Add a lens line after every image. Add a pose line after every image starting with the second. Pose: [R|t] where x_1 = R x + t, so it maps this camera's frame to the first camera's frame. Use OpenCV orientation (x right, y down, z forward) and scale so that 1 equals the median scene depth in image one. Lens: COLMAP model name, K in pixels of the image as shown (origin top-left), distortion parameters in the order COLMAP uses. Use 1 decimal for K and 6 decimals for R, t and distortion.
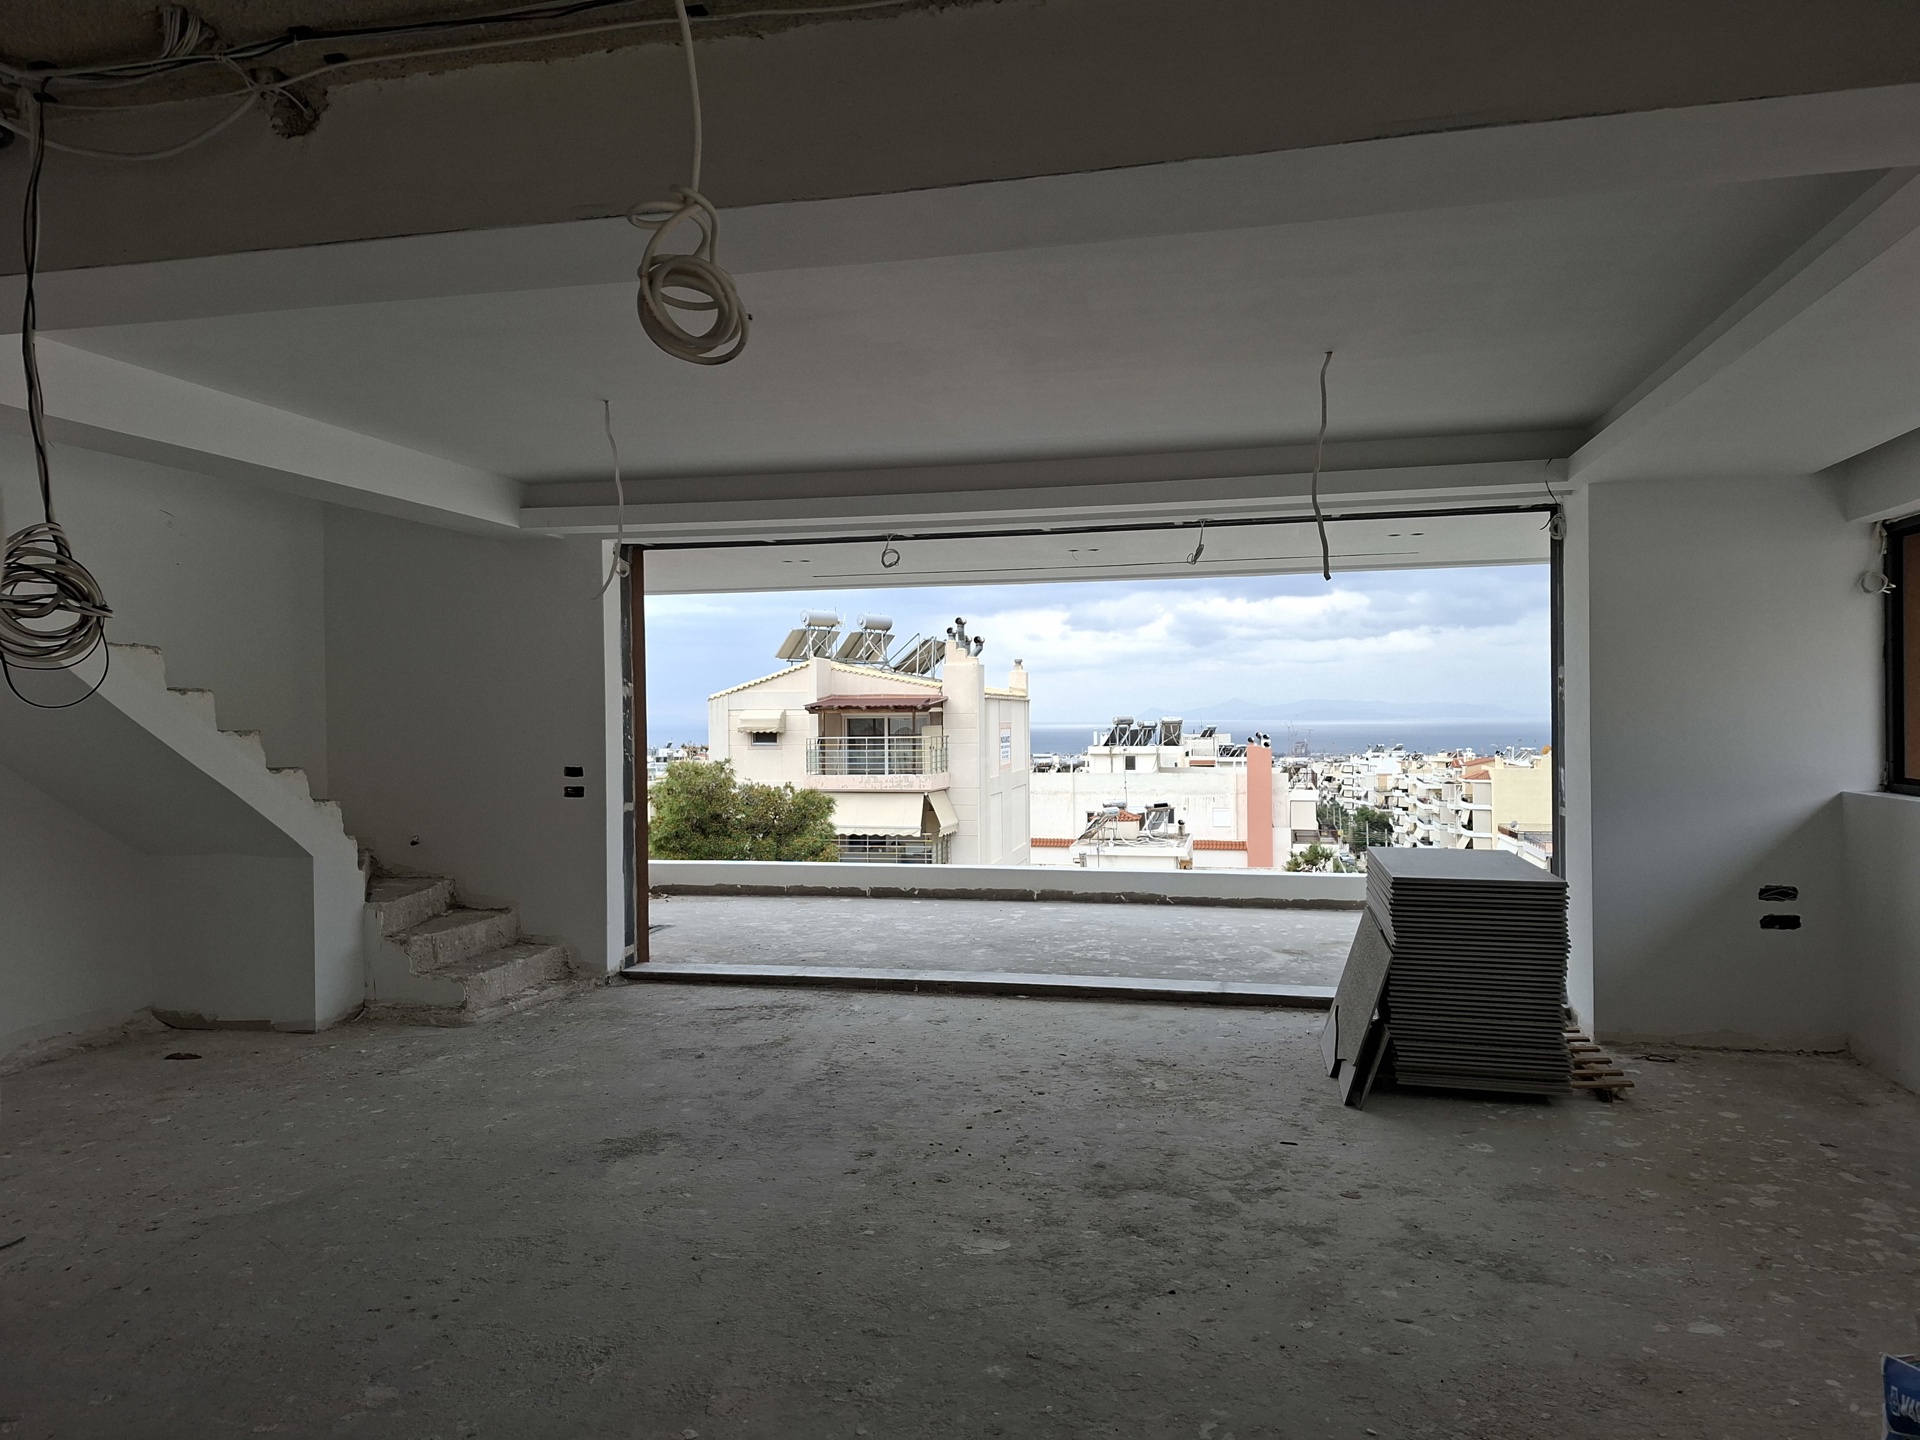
lens RADIAL K [[1335.6, 0, 952.8], [0, 1335.6, 729.0], [0, 0, 1]] dist [0.111378, -0.116849]
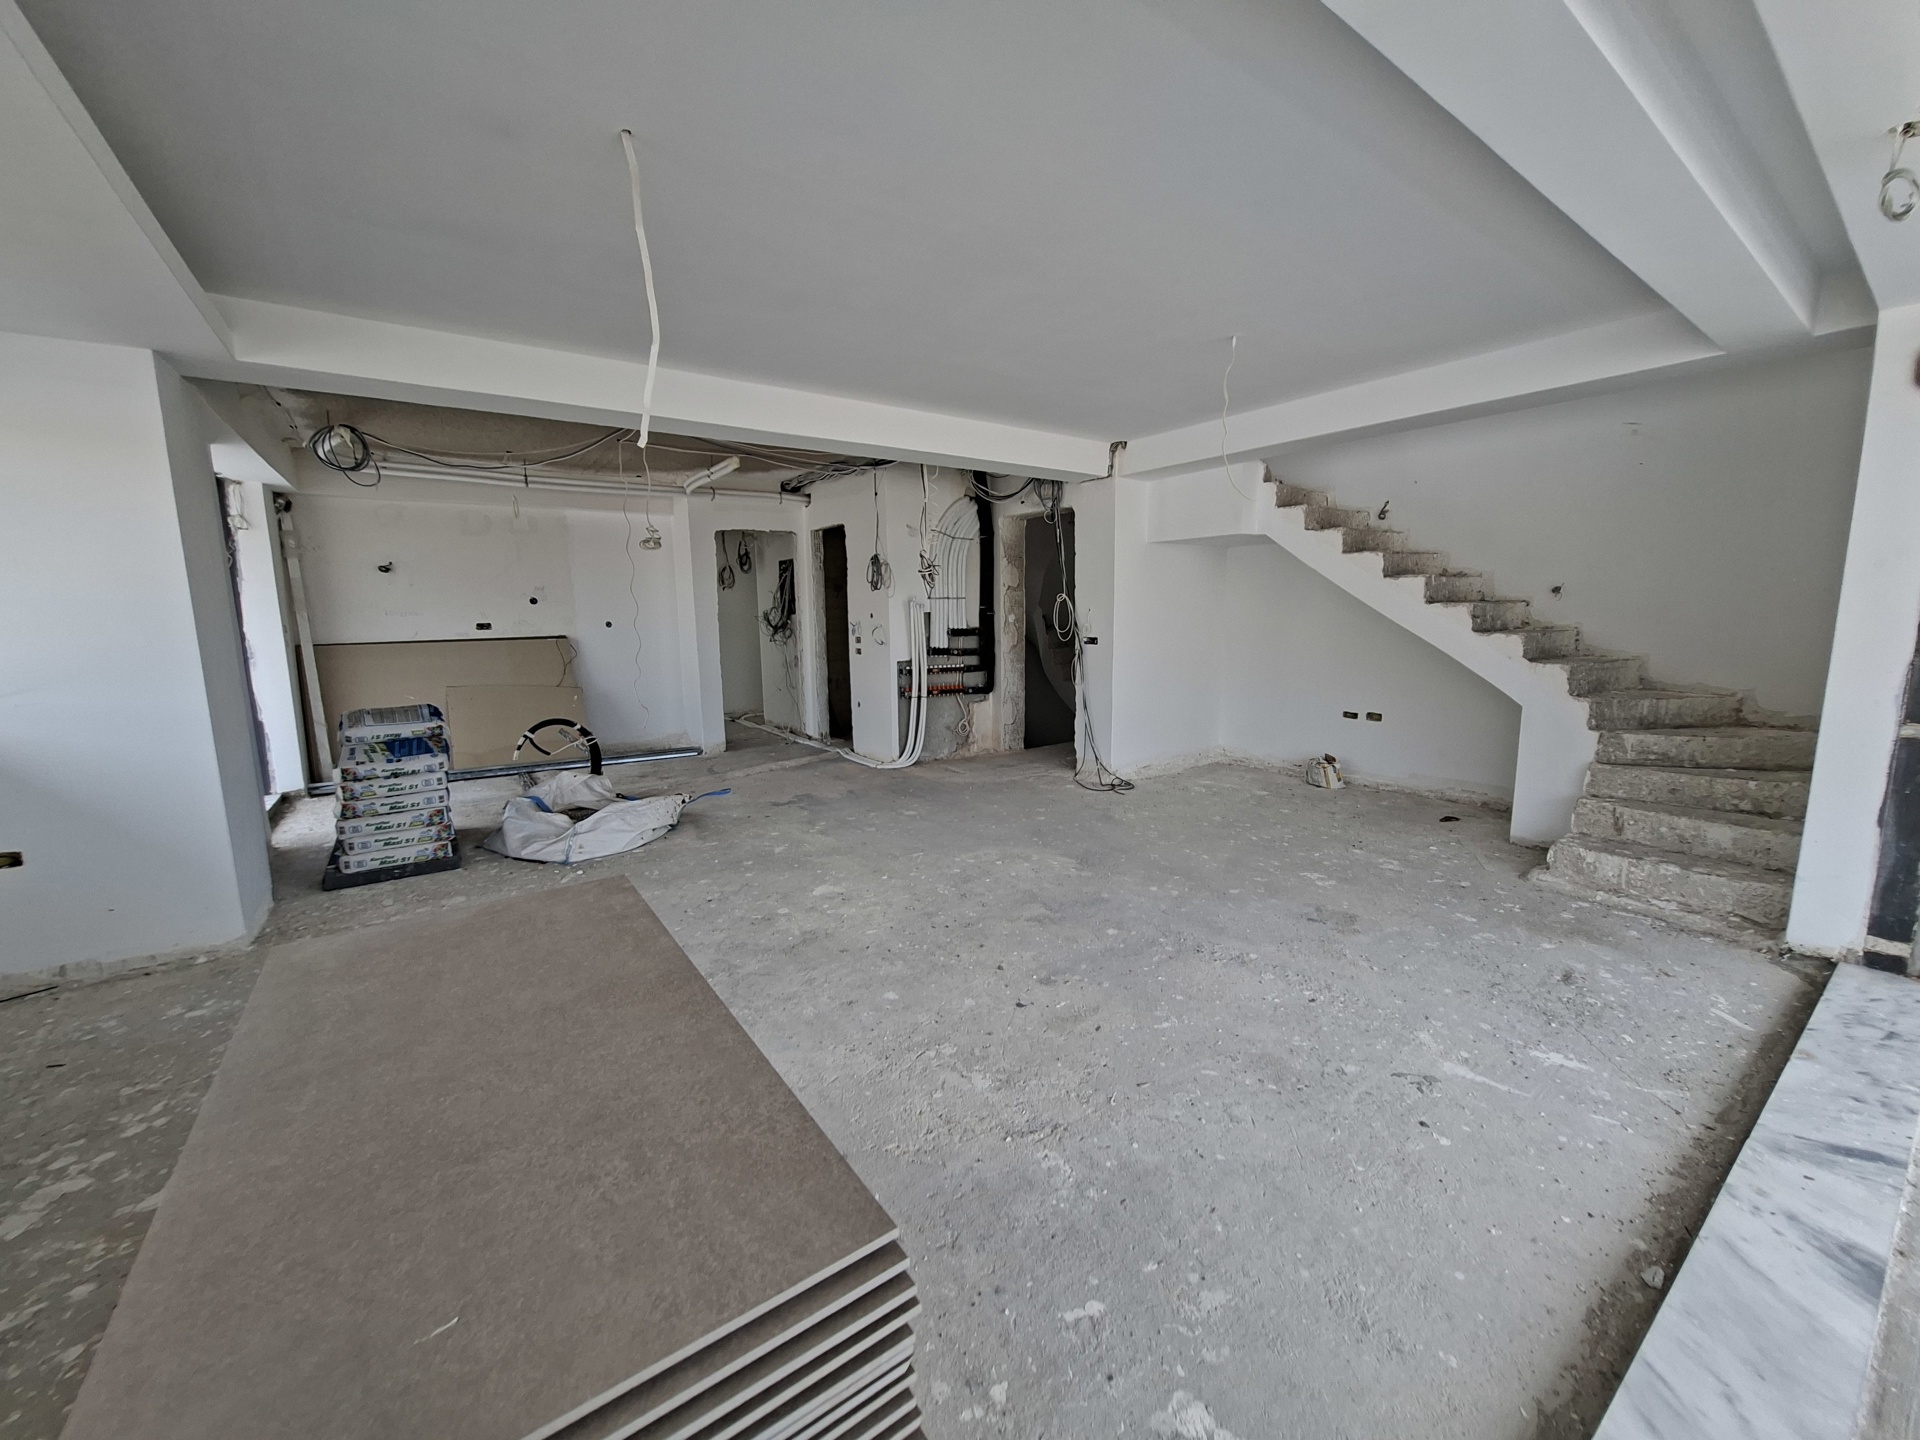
lens RADIAL K [[746.0, 0, 960.0], [0, 746.0, 720.0], [0, 0, 1]] dist [-0.004962, 0.000007]
pose [[-0.662801, 0.127951, -0.737782, 0.350804], [0.009158, 0.986604, 0.162877, -0.008285], [0.748739, 0.101199, -0.655094, 1.000235]]
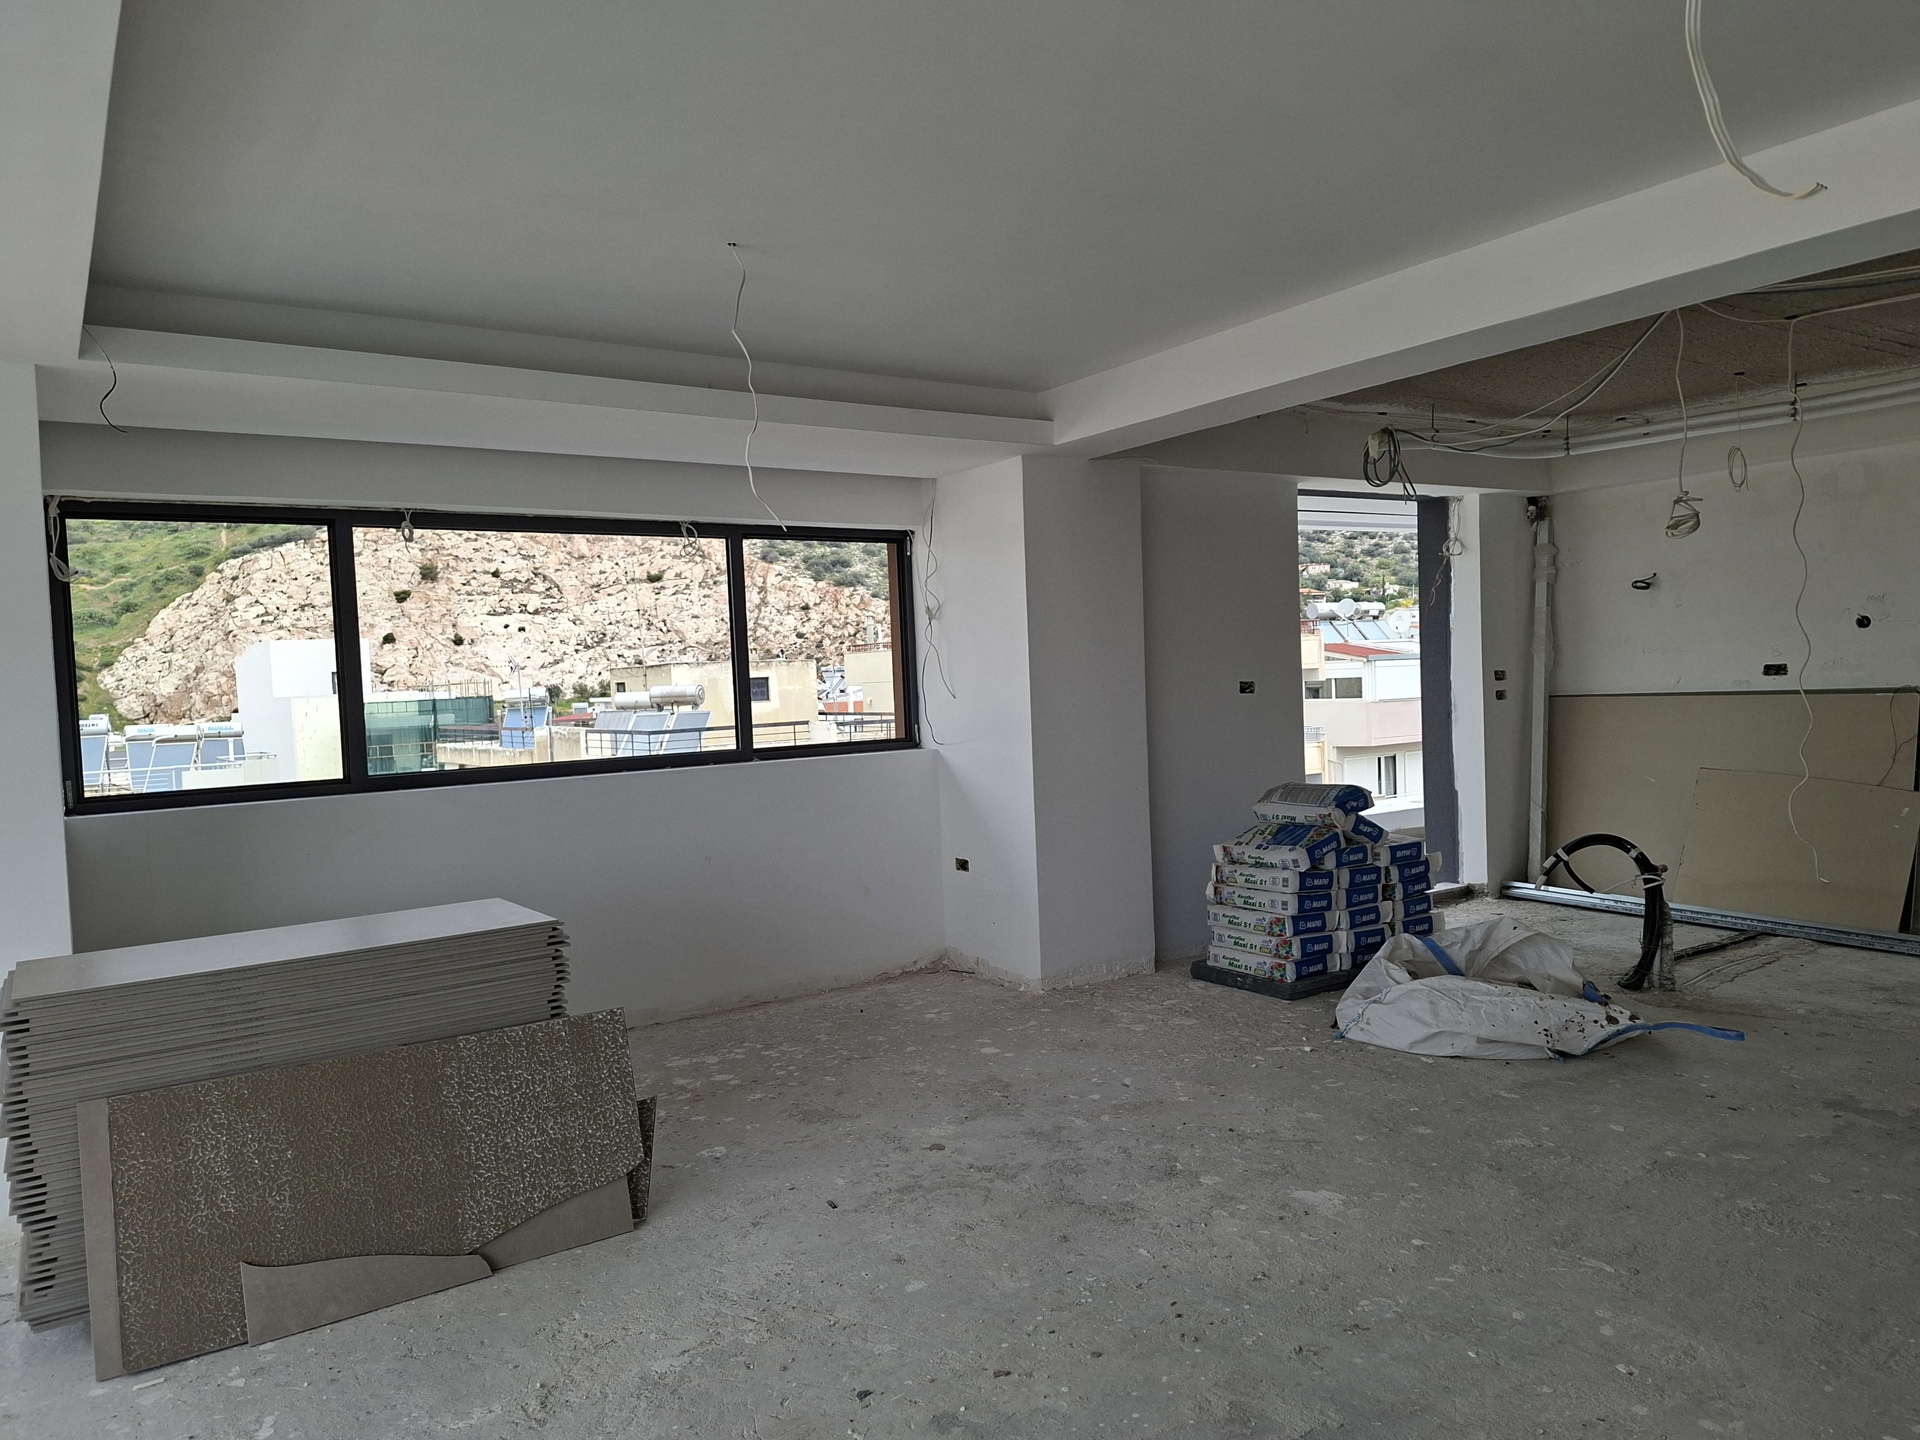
lens RADIAL K [[1328.3, 0, 994.4], [0, 1328.3, 738.8], [0, 0, 1]] dist [0.108796, -0.121406]
pose [[-0.745410, 0.009645, 0.666537, -0.256894], [0.056867, 0.997170, 0.049168, -0.008080], [-0.664176, 0.074554, -0.743849, 1.042566]]
